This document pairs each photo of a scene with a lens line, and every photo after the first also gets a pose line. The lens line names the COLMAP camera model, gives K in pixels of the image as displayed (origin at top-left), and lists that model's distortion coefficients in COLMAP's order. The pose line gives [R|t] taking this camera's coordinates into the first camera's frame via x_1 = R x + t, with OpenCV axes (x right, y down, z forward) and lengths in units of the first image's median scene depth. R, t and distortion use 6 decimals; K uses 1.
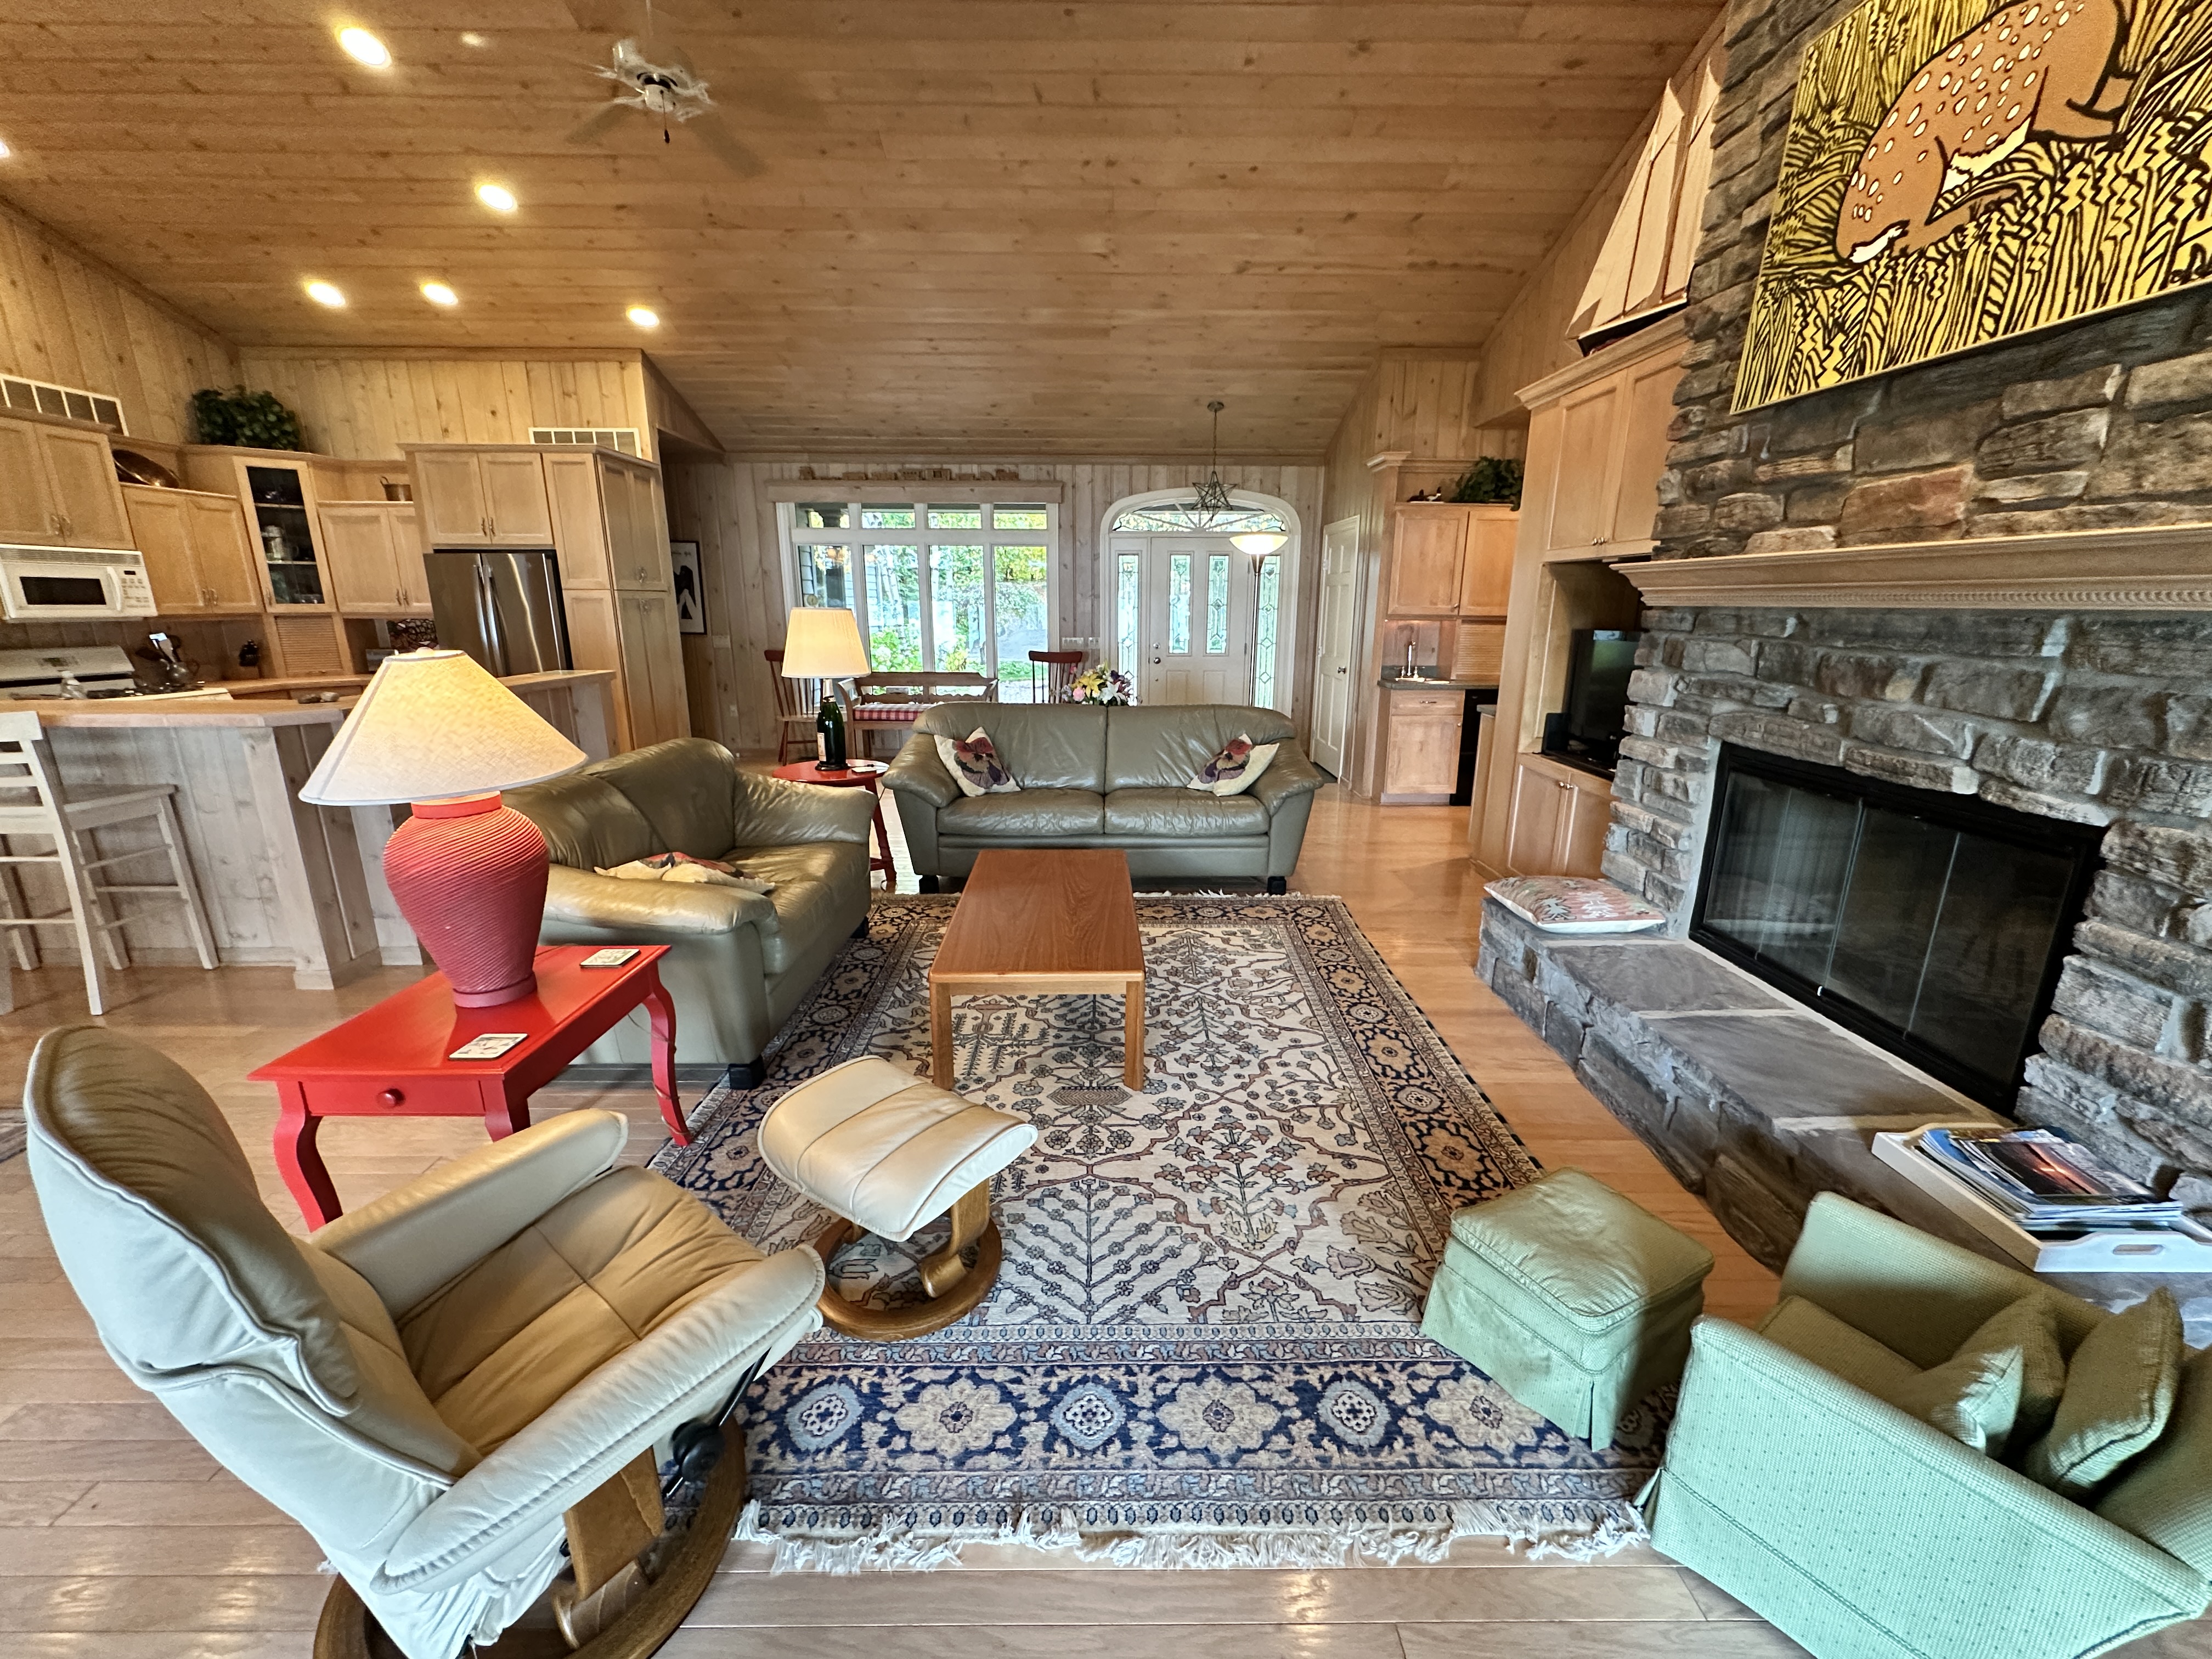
lens RADIAL K [[880.0, 0, 1104.6], [0, 880.0, 826.0], [0, 0, 1]] dist [-0.000767, 0.000484]
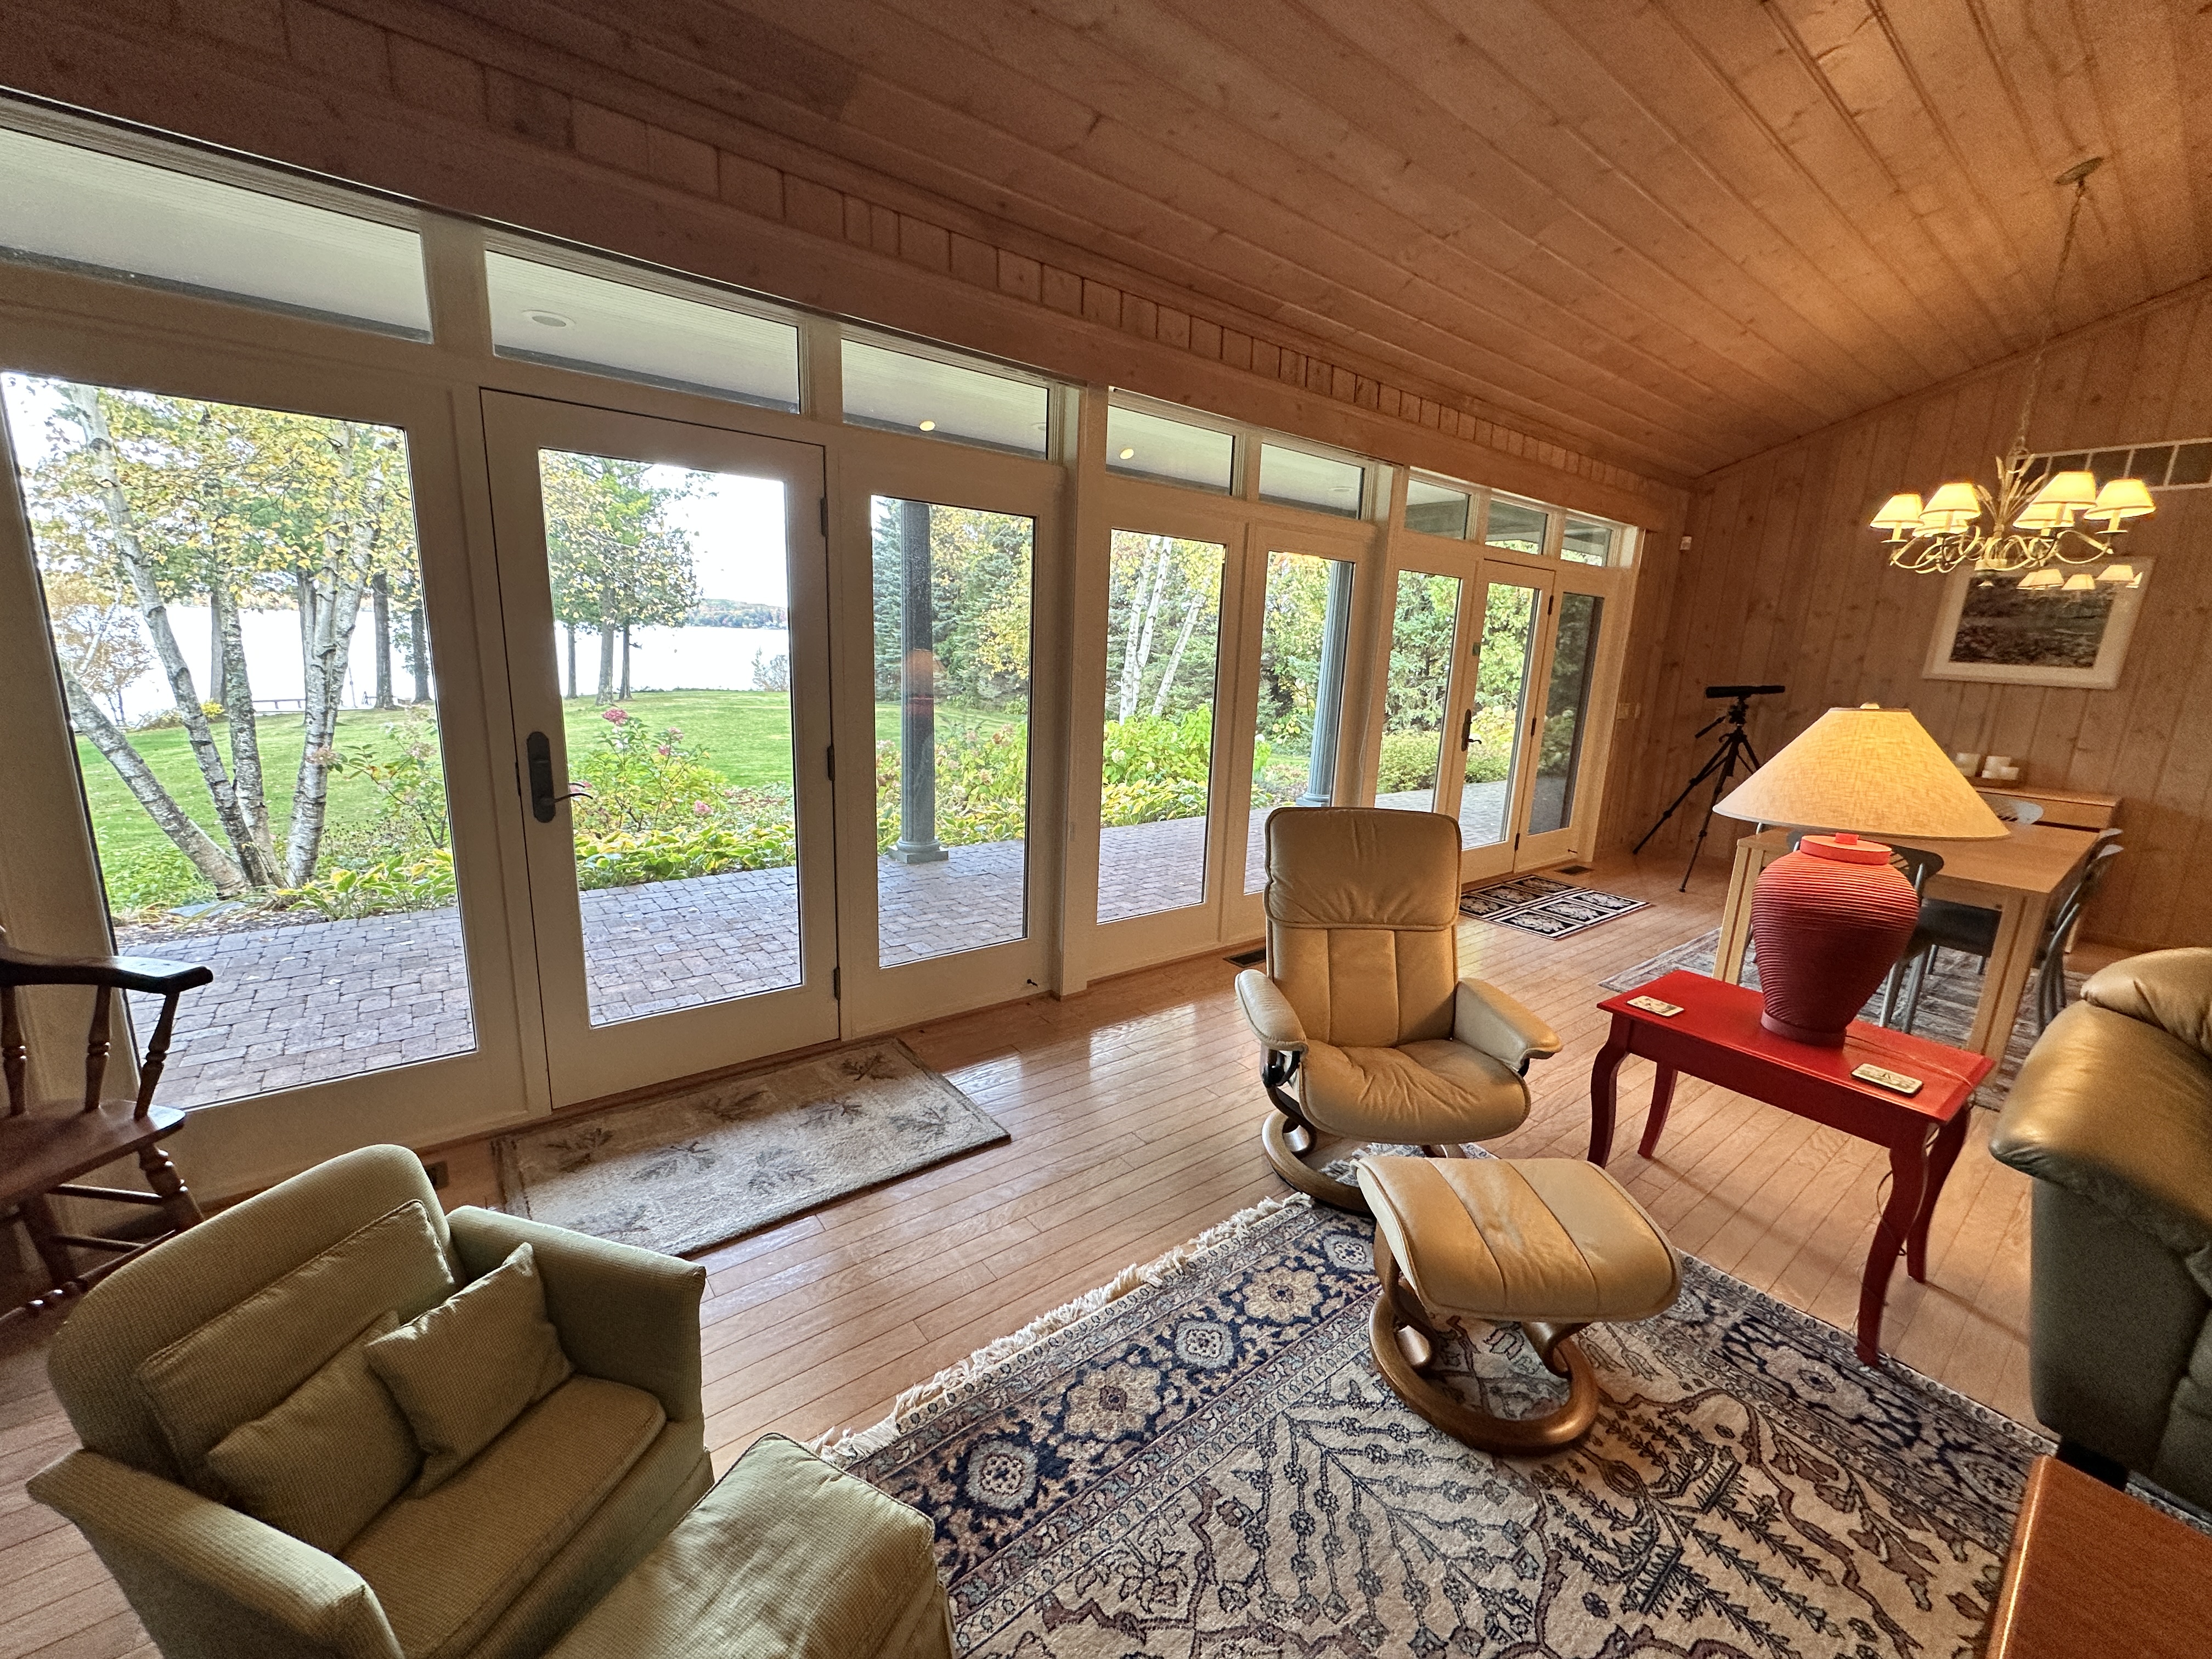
lens RADIAL K [[880.0, 0, 1108.0], [0, 880.0, 828.2], [0, 0, 1]] dist [-0.000767, 0.000484]
pose [[-0.791903, 0.091056, -0.603820, 0.250385], [-0.193344, 0.900559, 0.389373, -0.121196], [0.579230, 0.425090, -0.695551, 0.512244]]
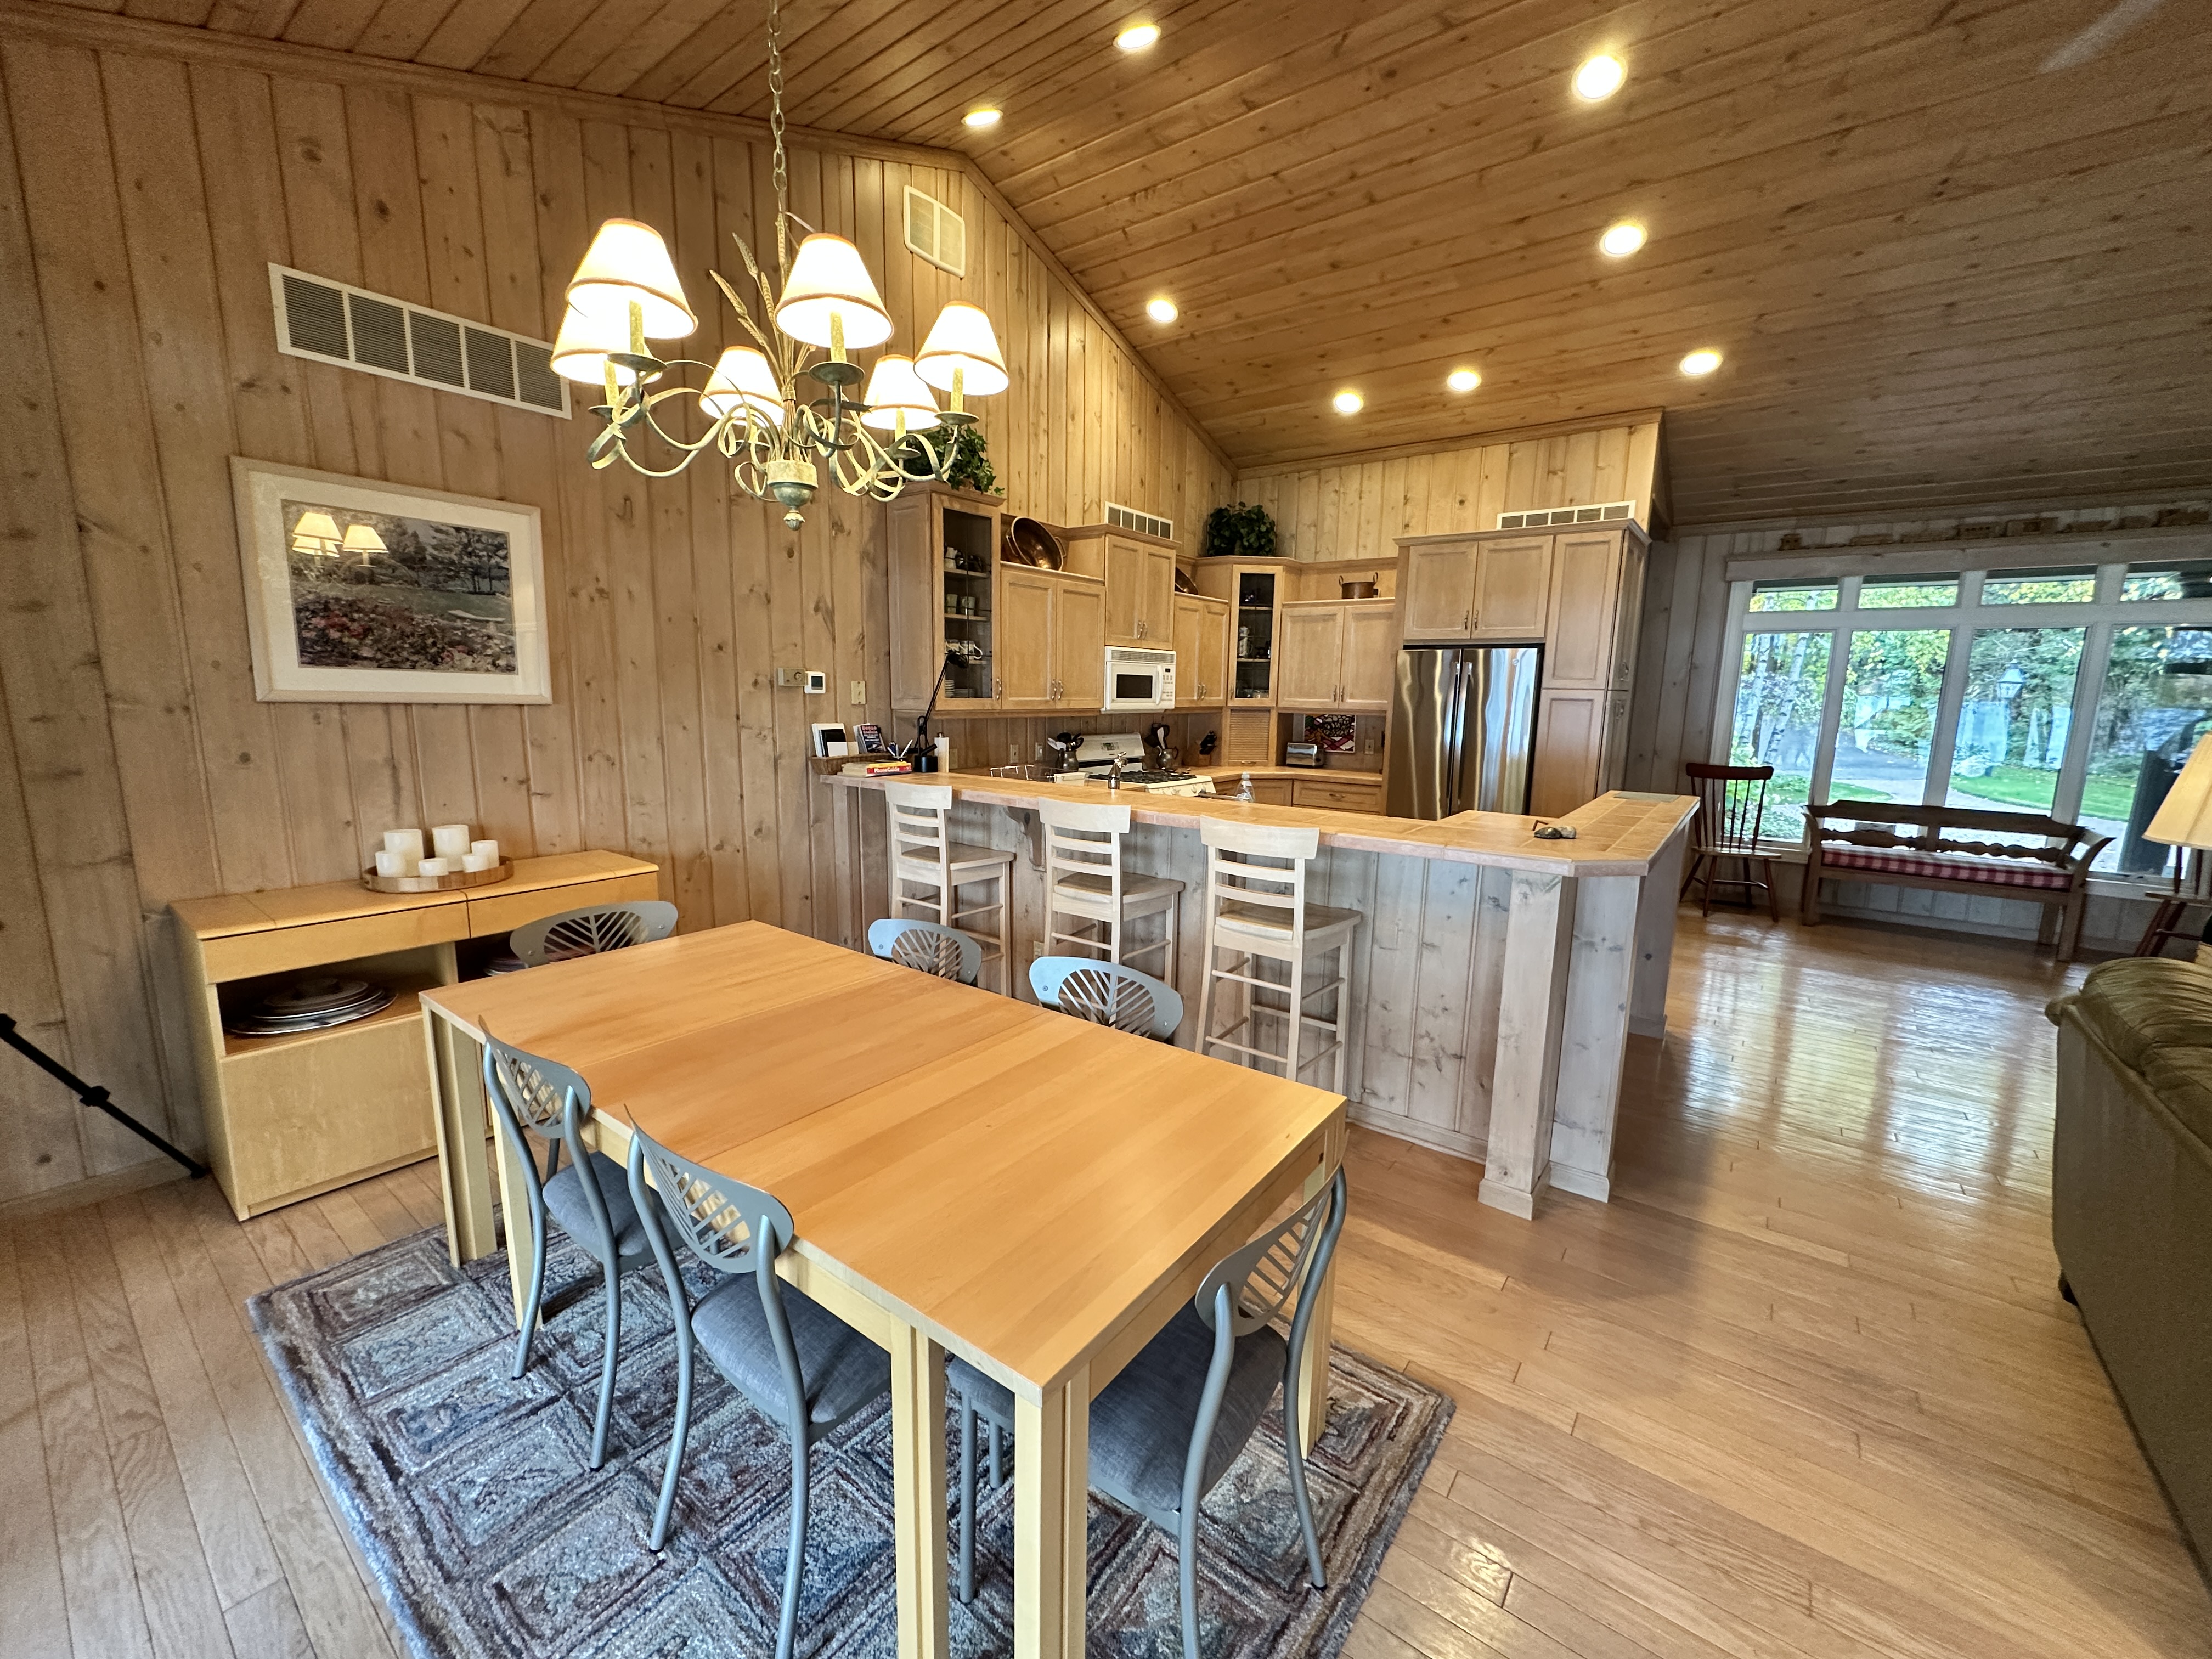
lens RADIAL K [[880.0, 0, 1107.1], [0, 880.0, 829.7], [0, 0, 1]] dist [-0.000767, 0.000484]
pose [[0.791986, 0.109399, -0.600658, -0.563679], [-0.165802, 0.985382, -0.039146, -0.039032], [0.587595, 0.130593, 0.798547, 0.110508]]
